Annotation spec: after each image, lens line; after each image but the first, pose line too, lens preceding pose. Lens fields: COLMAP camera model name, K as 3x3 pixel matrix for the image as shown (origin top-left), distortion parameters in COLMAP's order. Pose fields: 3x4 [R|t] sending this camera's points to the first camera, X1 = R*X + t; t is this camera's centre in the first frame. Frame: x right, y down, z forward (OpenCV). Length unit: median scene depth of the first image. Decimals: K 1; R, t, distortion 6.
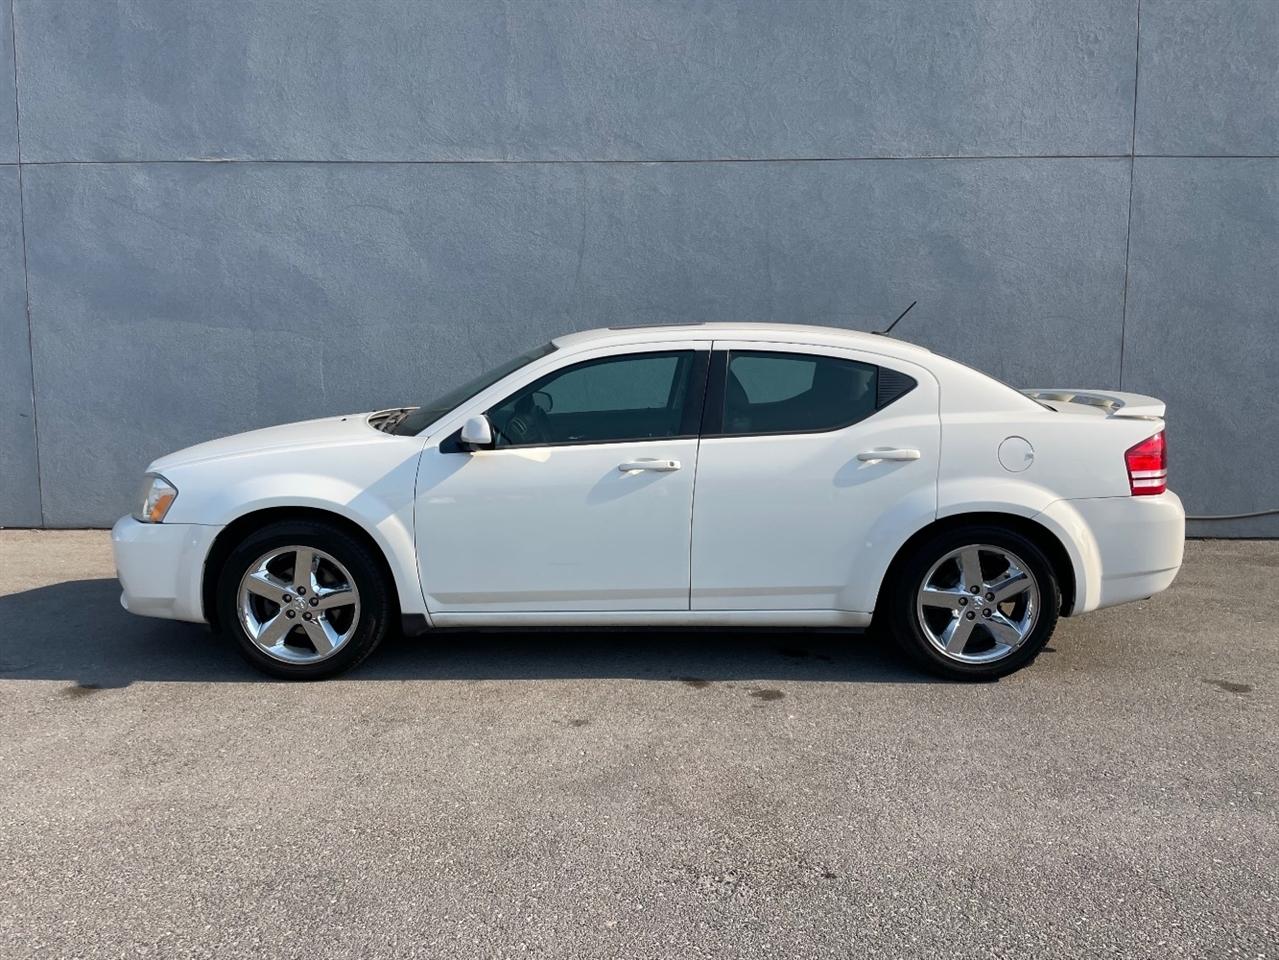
lens RADIAL K [[952.0, 0, 647.4], [0, 952.0, 480.5], [0, 0, 1]] dist [0.082546, -0.111381]
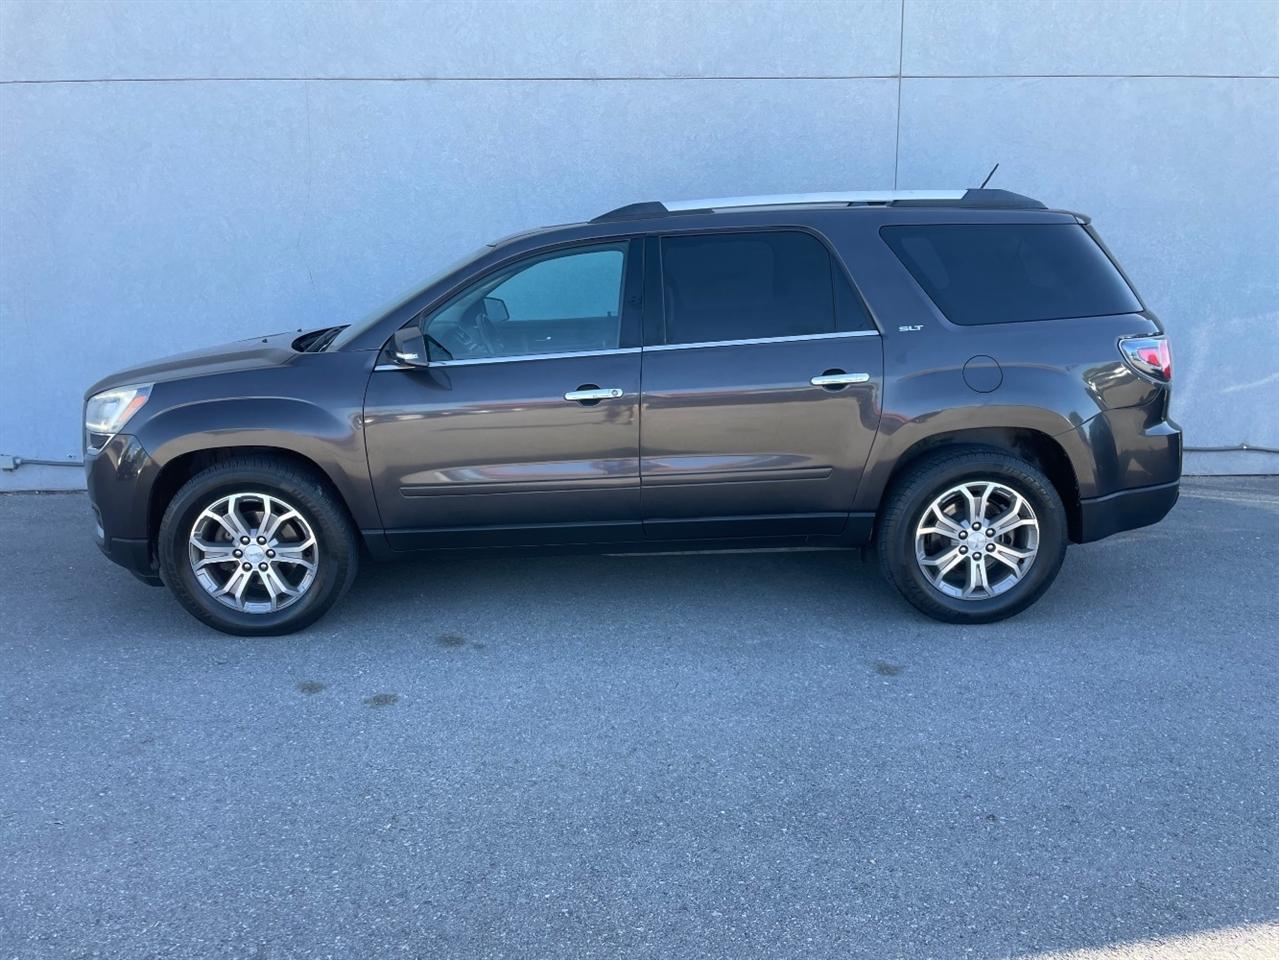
lens RADIAL K [[952.0, 0, 646.9], [0, 952.0, 471.4], [0, 0, 1]] dist [0.082546, -0.111381]
pose [[0.998033, -0.022650, 0.058461, 0.193005], [0.017719, 0.996347, 0.083540, -0.037618], [-0.060139, -0.082340, 0.994788, 0.056631]]
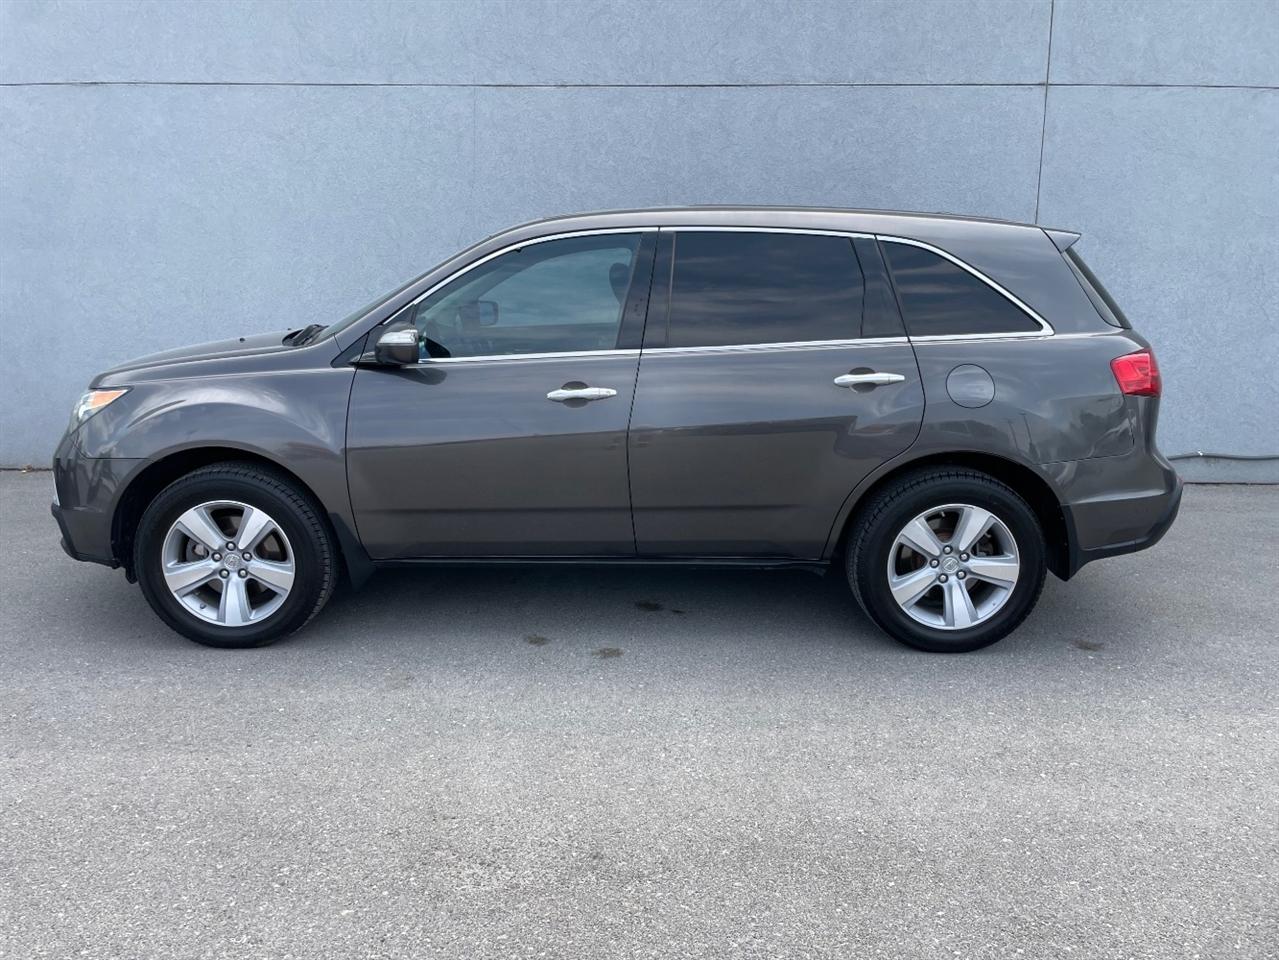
lens RADIAL K [[952.0, 0, 630.7], [0, 952.0, 472.1], [0, 0, 1]] dist [0.082546, -0.111381]
pose [[0.999948, 0.003282, 0.009616, 0.082265], [-0.003888, 0.997958, 0.063759, -0.012469], [-0.009388, -0.063793, 0.997919, 0.026843]]
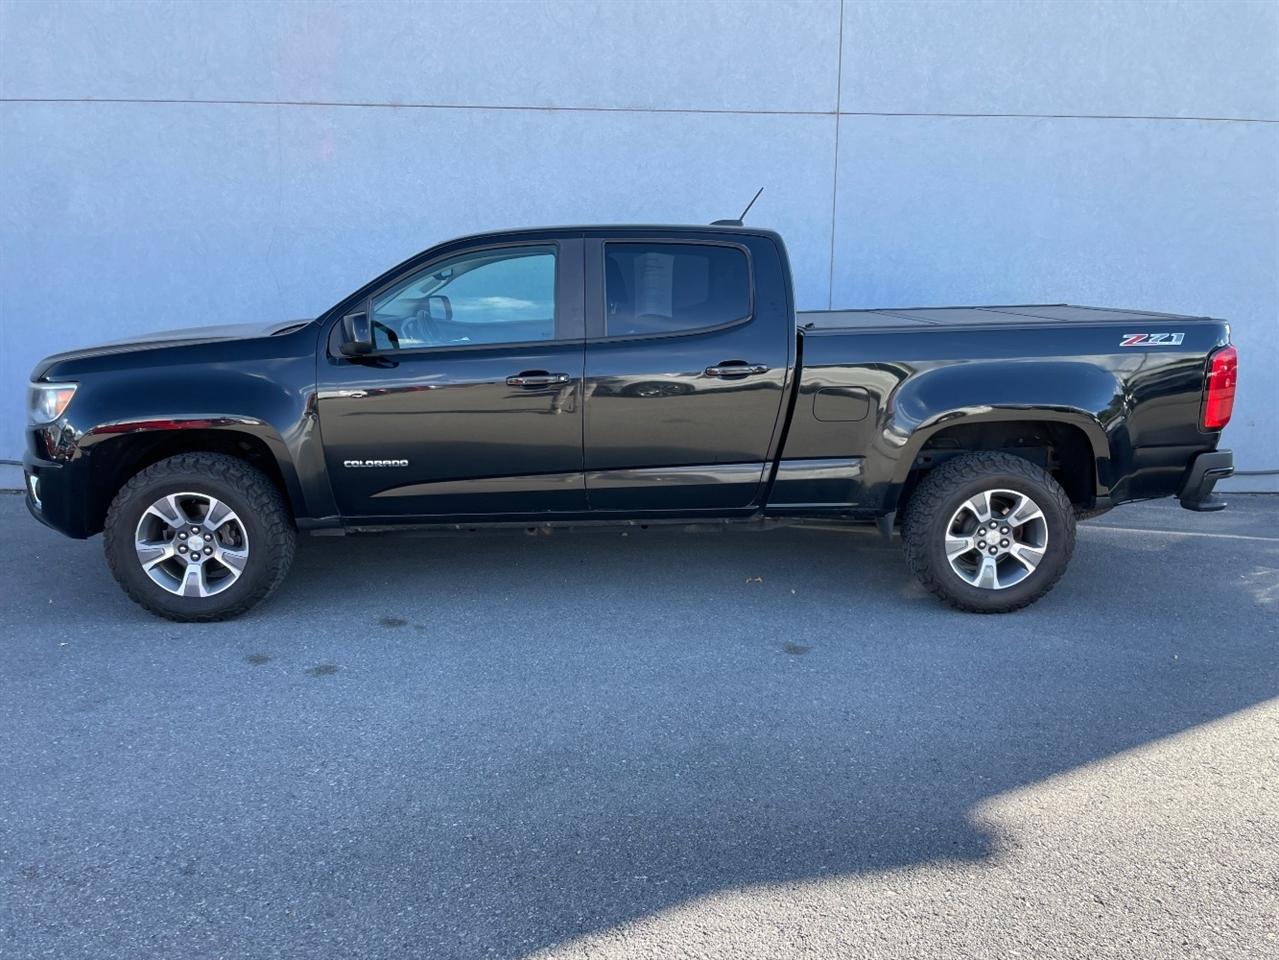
lens RADIAL K [[952.0, 0, 644.9], [0, 952.0, 473.5], [0, 0, 1]] dist [0.082546, -0.111381]
pose [[0.997163, -0.006186, 0.075020, 0.223859], [0.002267, 0.998634, 0.052209, -0.015990], [-0.075241, -0.051891, 0.995814, 0.005737]]
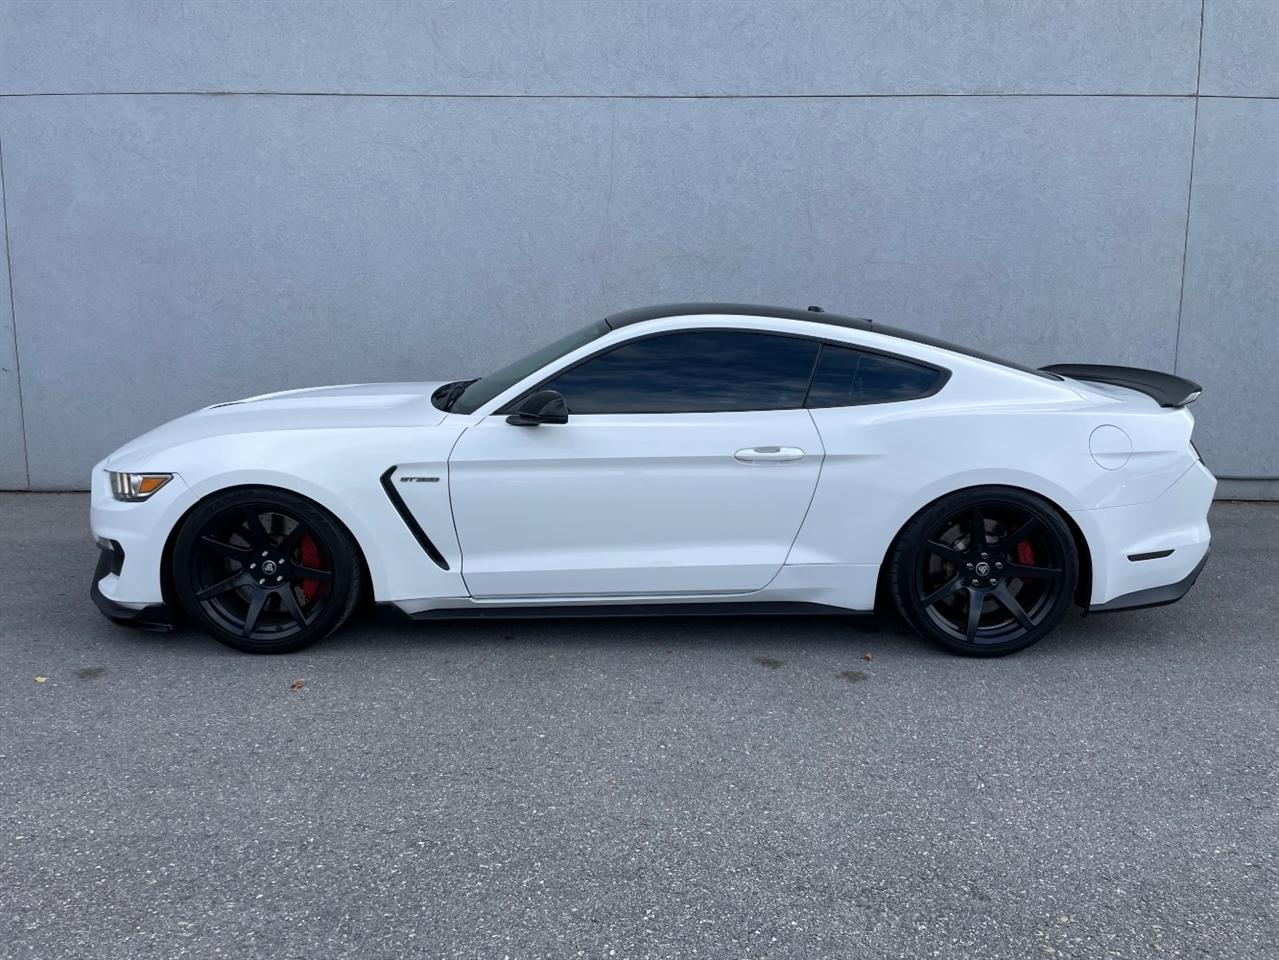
lens RADIAL K [[952.0, 0, 649.7], [0, 952.0, 475.4], [0, 0, 1]] dist [0.082546, -0.111381]
pose [[0.999773, 0.000061, 0.021309, -0.049680], [-0.000810, 0.999383, 0.035120, 0.000738], [-0.021293, -0.035129, 0.999156, 0.059686]]
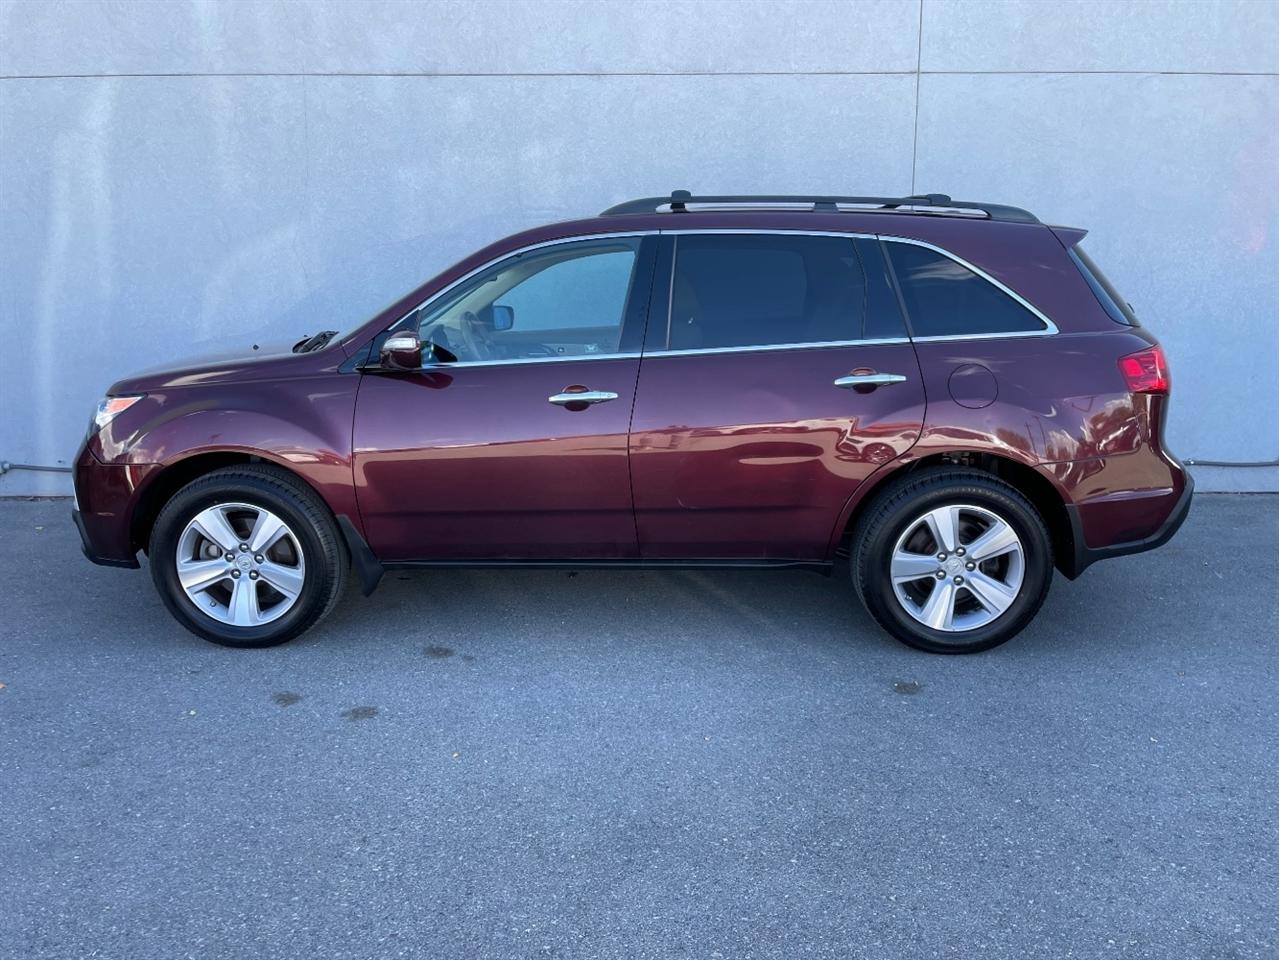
lens RADIAL K [[952.0, 0, 635.1], [0, 952.0, 481.6], [0, 0, 1]] dist [0.082546, -0.111381]
pose [[0.999209, -0.012731, 0.037684, 0.199120], [0.010124, 0.997594, 0.068580, -0.021252], [-0.038467, -0.068145, 0.996934, 0.092269]]
